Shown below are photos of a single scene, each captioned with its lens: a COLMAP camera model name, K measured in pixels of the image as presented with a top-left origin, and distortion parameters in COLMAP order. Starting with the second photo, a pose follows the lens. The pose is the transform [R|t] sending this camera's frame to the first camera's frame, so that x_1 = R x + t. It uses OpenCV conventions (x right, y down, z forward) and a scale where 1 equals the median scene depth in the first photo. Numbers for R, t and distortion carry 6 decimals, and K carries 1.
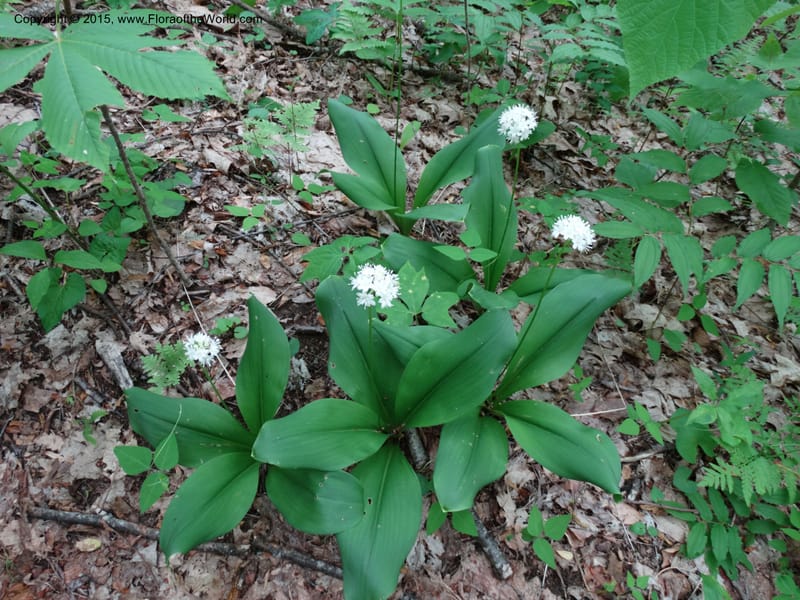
lens RADIAL K [[595.7, 0, 359.8], [0, 595.7, 300.7], [0, 0, 1]] dist [0.015205, -0.000054]
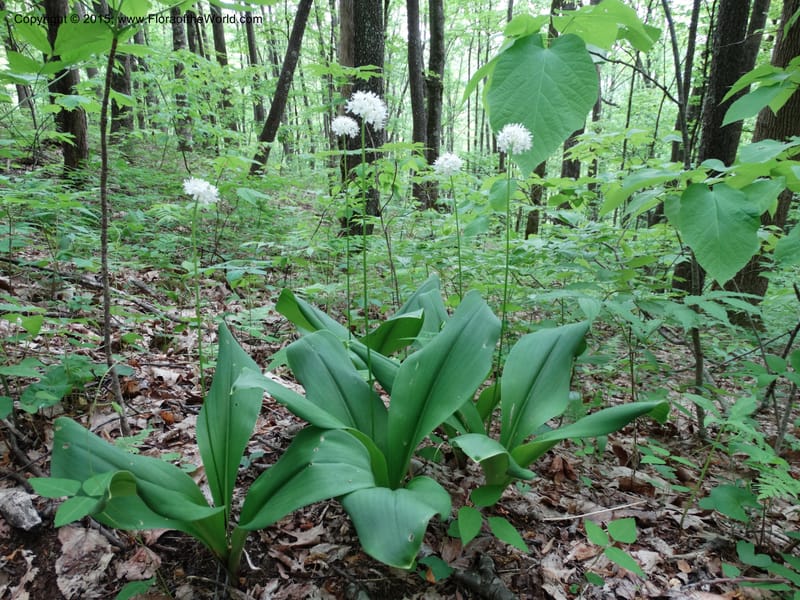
lens RADIAL K [[591.6, 0, 359.0], [0, 591.6, 298.8], [0, 0, 1]] dist [0.045356, -0.026894]
pose [[0.986942, -0.034966, 0.157238, -0.088854], [0.134918, 0.712719, -0.688353, 0.504796], [-0.087998, 0.700578, 0.708129, 0.220133]]
